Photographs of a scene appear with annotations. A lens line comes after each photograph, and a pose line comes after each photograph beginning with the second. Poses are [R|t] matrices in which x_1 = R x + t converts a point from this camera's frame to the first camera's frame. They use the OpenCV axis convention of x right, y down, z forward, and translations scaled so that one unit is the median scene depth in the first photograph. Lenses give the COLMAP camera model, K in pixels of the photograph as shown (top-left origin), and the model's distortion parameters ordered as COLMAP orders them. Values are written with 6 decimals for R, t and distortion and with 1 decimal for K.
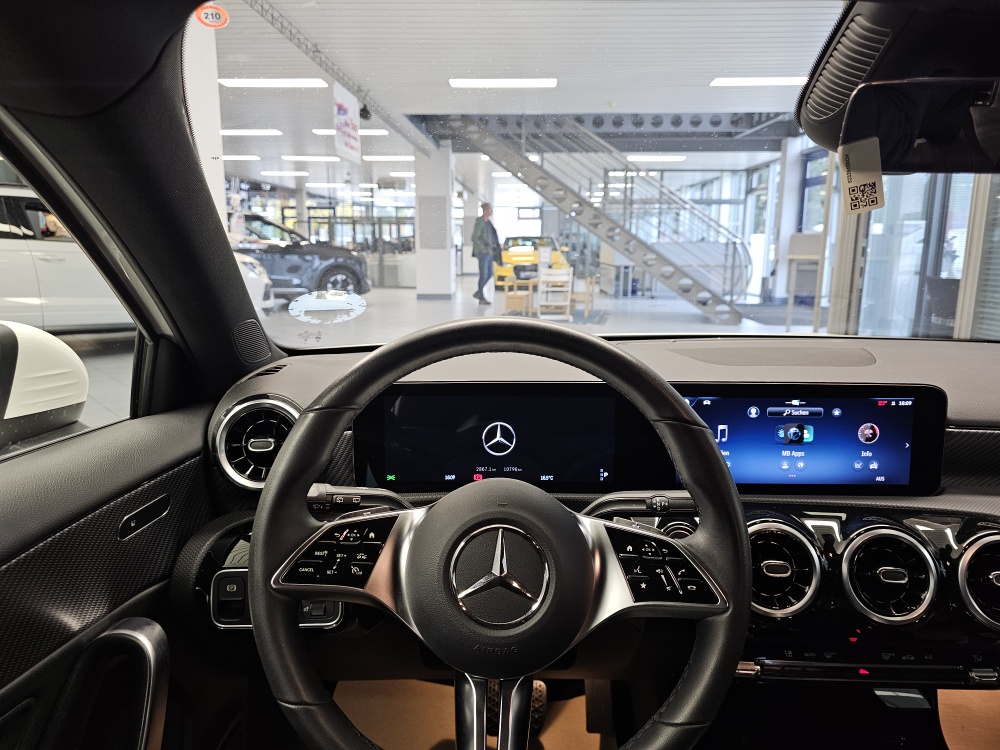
lens RADIAL K [[681.0, 0, 492.5], [0, 681.0, 364.1], [0, 0, 1]] dist [0.044579, -0.051674]
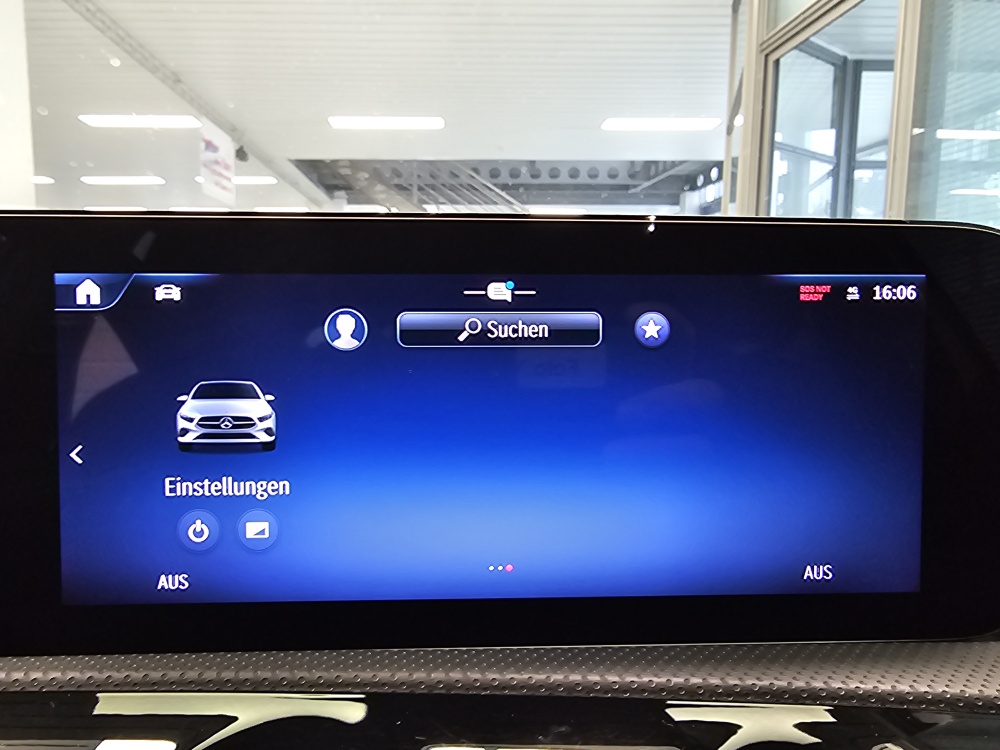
lens RADIAL K [[631.3, 0, 459.4], [0, 631.3, 396.8], [0, 0, 1]] dist [-0.001266, 0.003884]
pose [[0.999229, -0.008149, 0.038415, 0.066974], [0.010385, 0.998240, -0.058383, 0.017903], [-0.037871, 0.058737, 0.997555, 0.121813]]
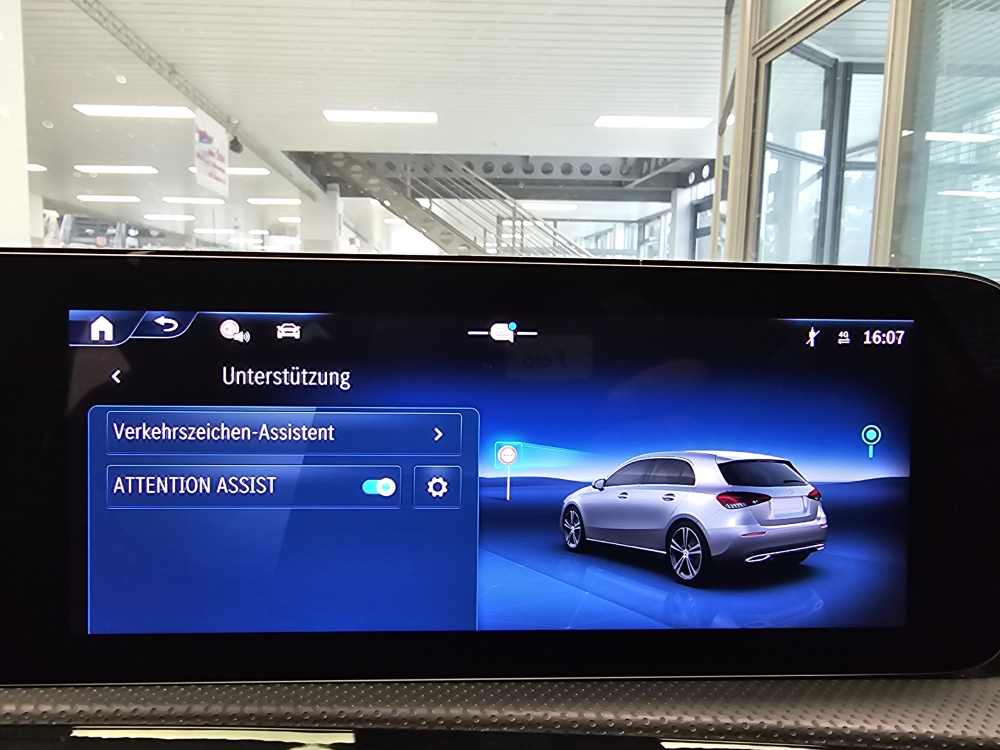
lens RADIAL K [[631.3, 0, 454.1], [0, 631.3, 382.8], [0, 0, 1]] dist [-0.001266, 0.003884]
pose [[0.998920, 0.006041, 0.046073, 0.066124], [-0.002958, 0.997768, -0.066706, 0.015002], [-0.046373, 0.066497, 0.996708, 0.120571]]
